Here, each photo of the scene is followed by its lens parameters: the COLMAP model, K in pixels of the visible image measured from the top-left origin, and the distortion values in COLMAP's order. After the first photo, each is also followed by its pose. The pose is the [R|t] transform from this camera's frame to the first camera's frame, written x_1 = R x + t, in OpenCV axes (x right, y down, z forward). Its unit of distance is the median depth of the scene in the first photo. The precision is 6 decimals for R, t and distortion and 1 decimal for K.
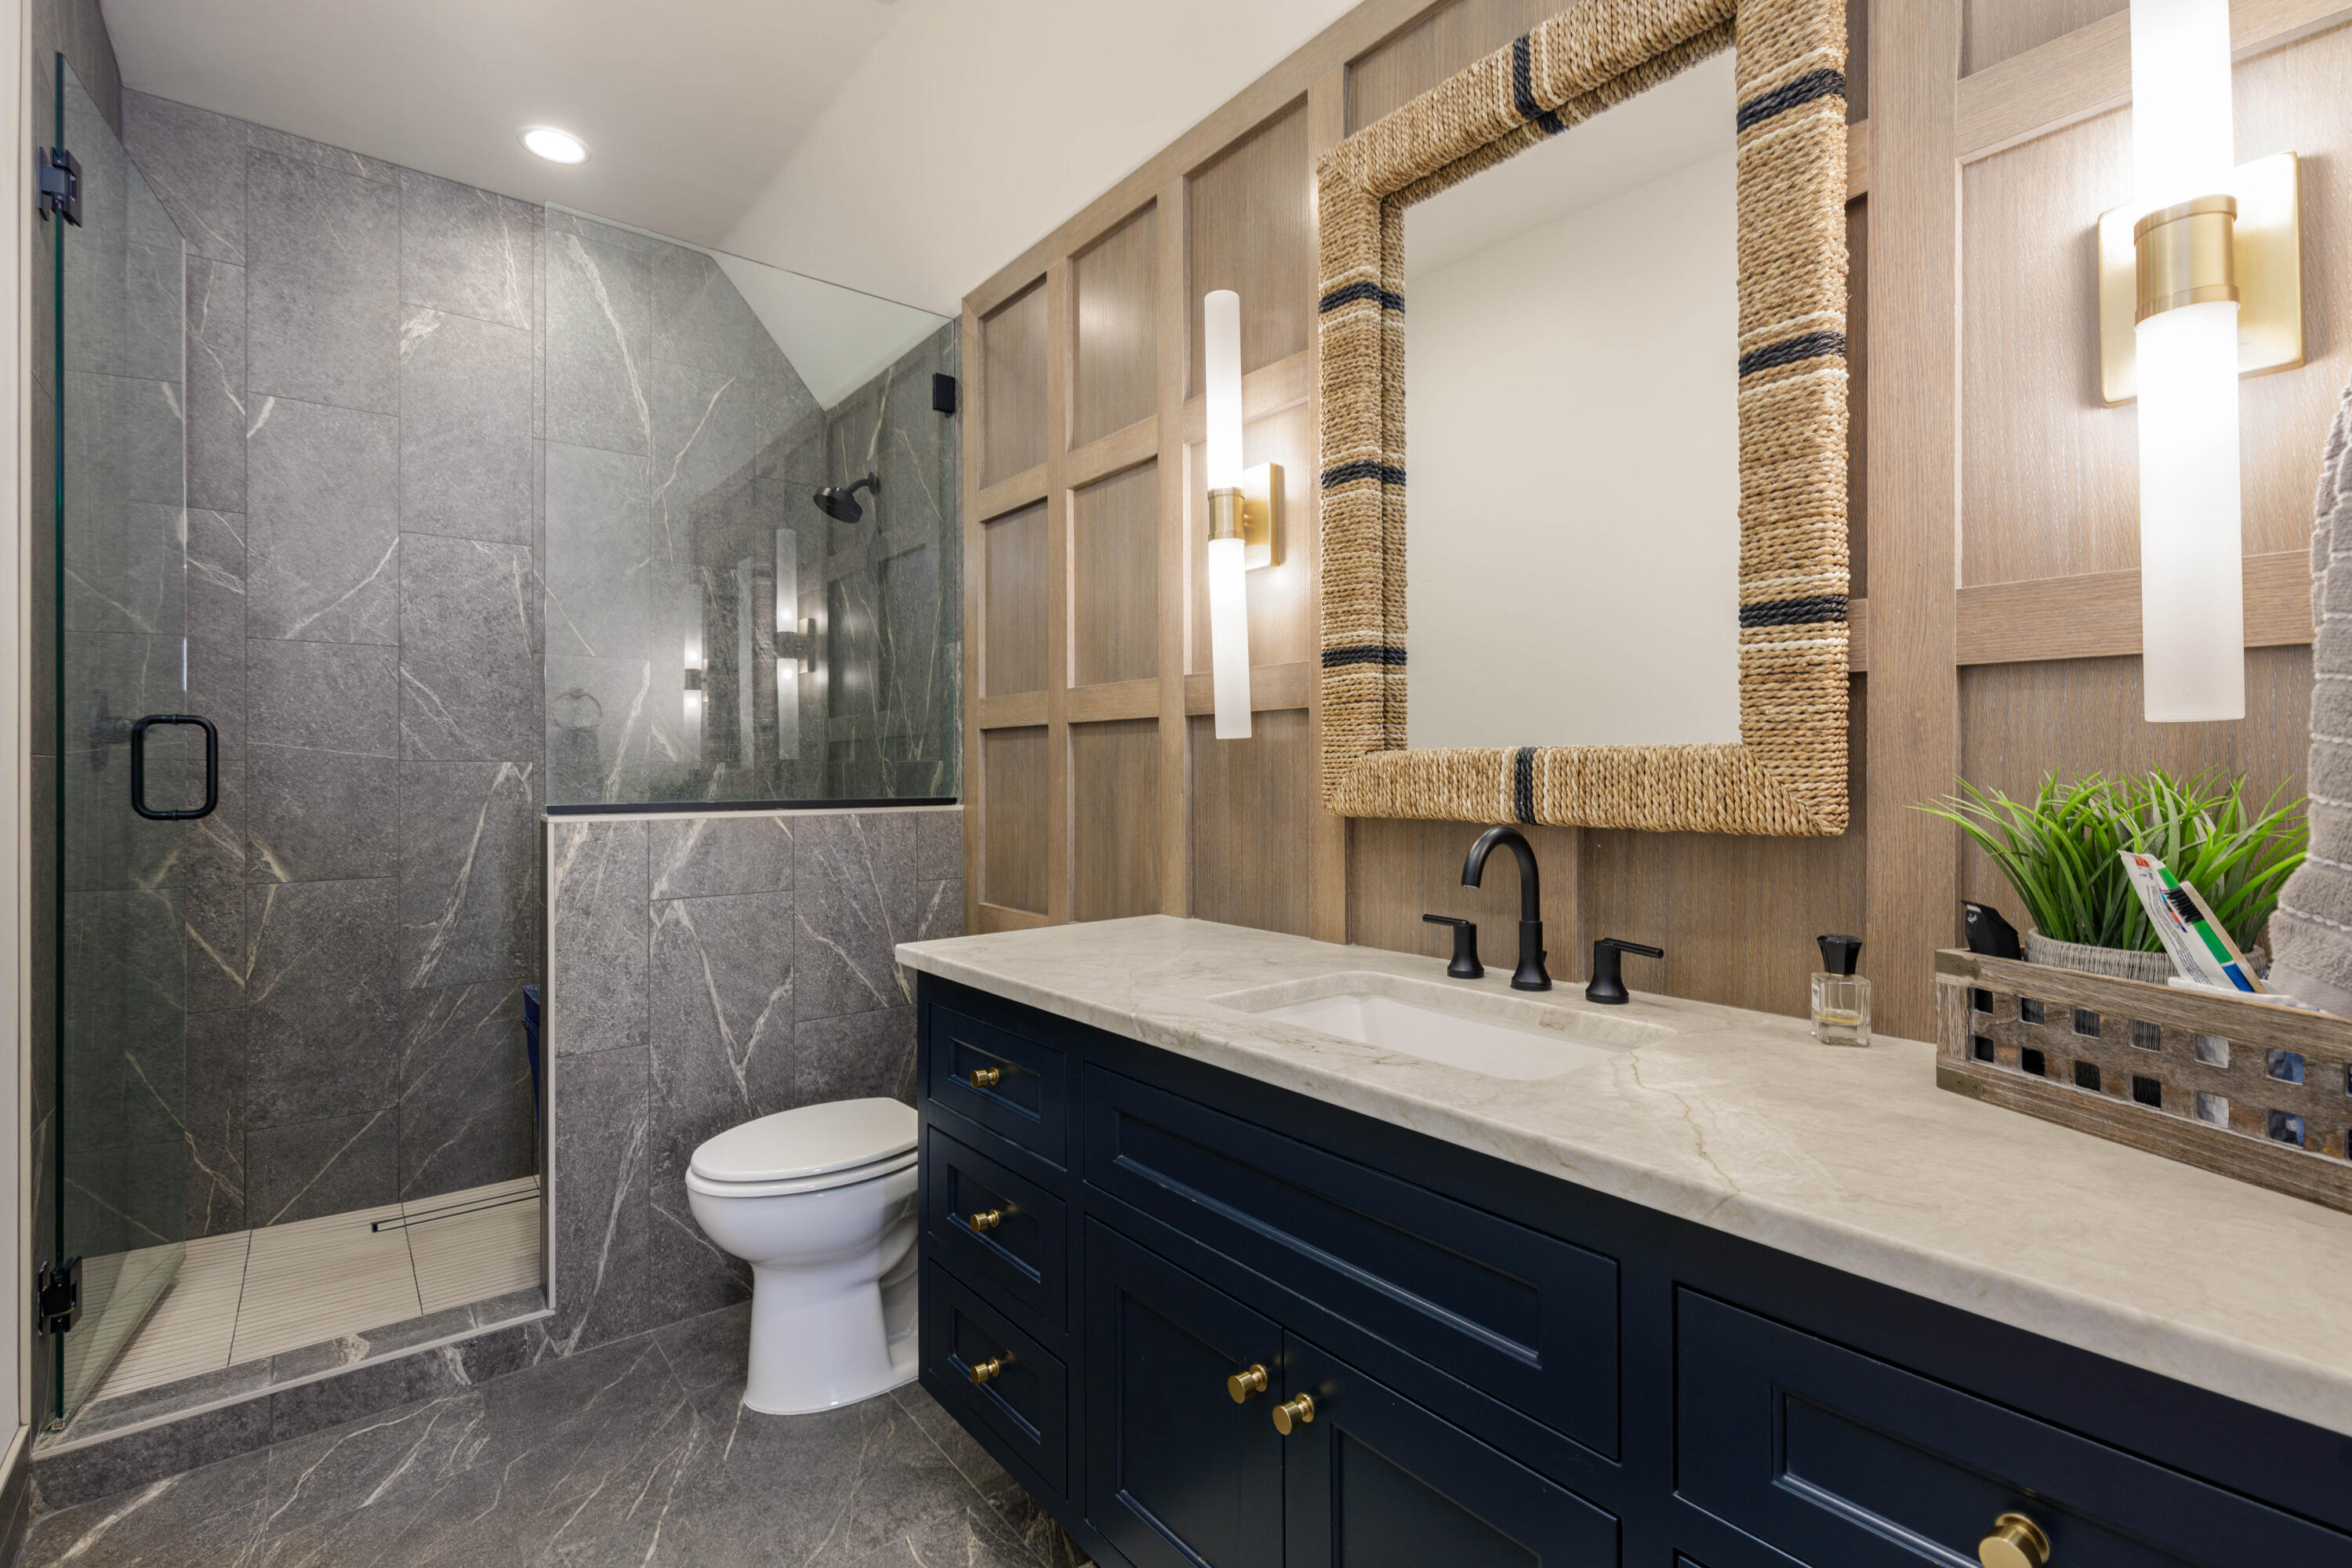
lens RADIAL K [[1054.9, 0, 1185.2], [0, 1054.9, 771.8], [0, 0, 1]] dist [-0.005950, -0.000289]
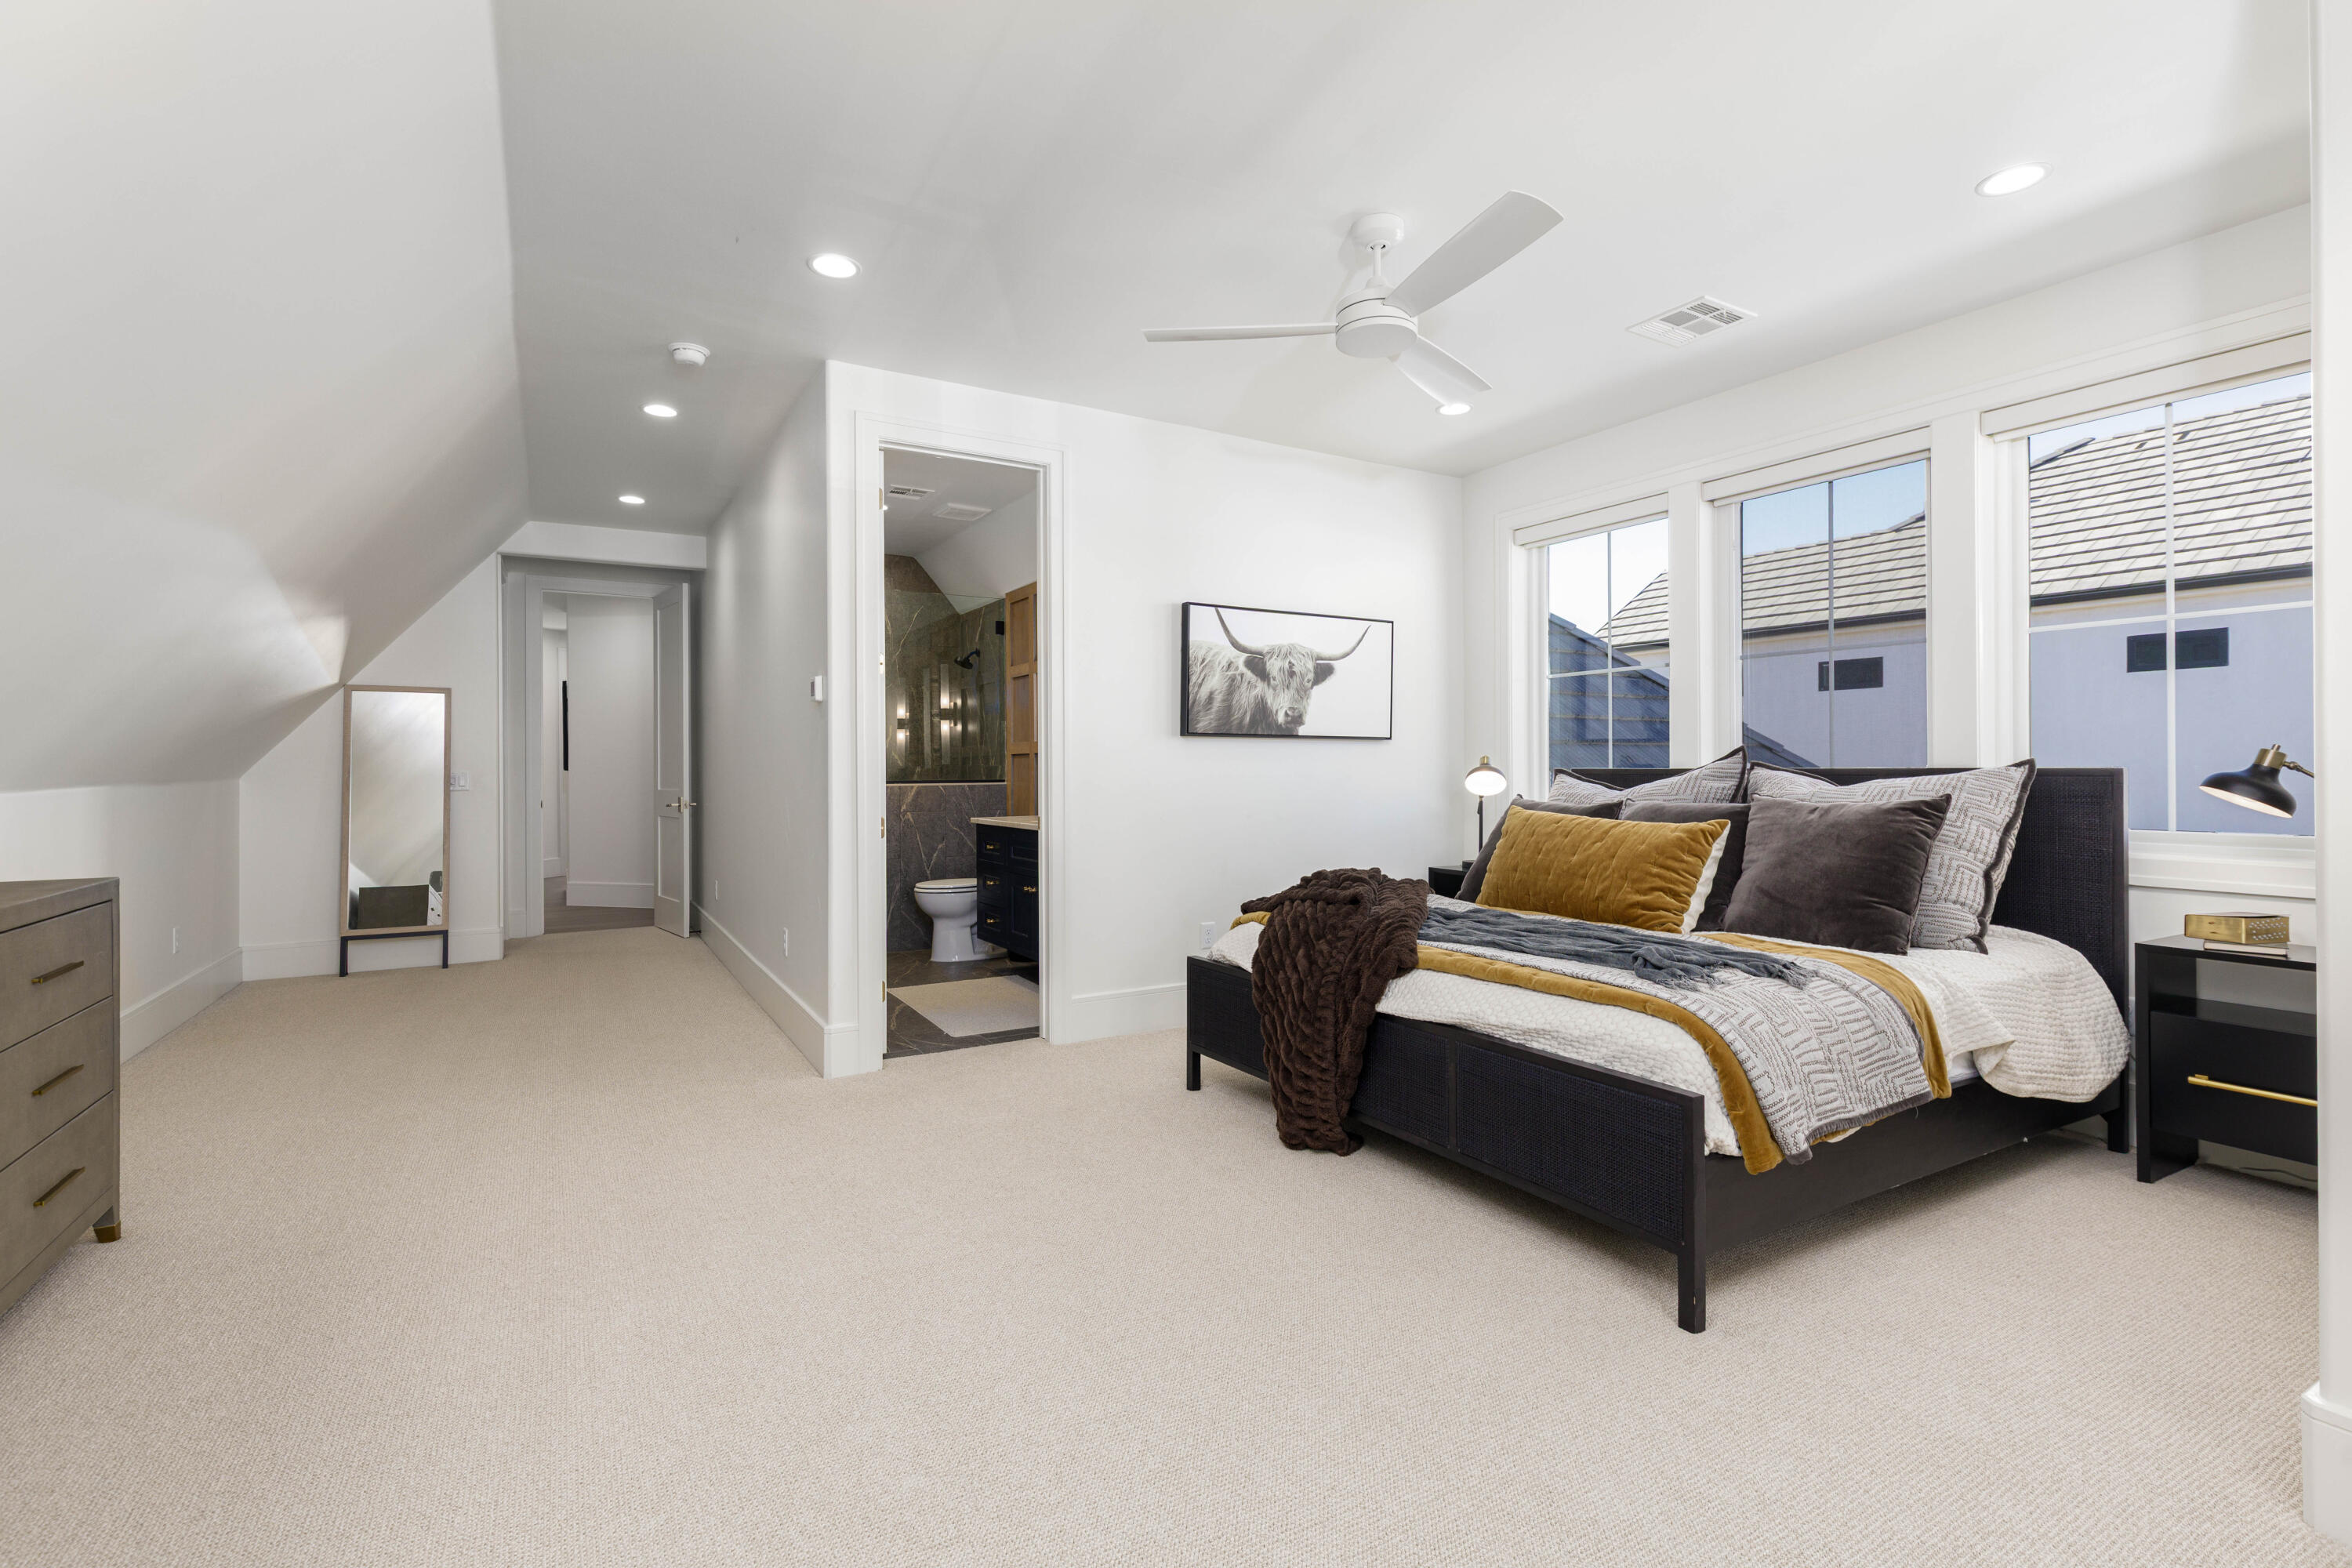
lens RADIAL K [[1054.9, 0, 1169.8], [0, 1054.9, 776.9], [0, 0, 1]] dist [-0.005950, -0.000289]
pose [[0.987339, 0.000057, -0.158625, 0.573821], [0.001350, 0.999961, 0.008761, -0.004226], [0.158619, -0.008865, 0.987300, -1.452274]]
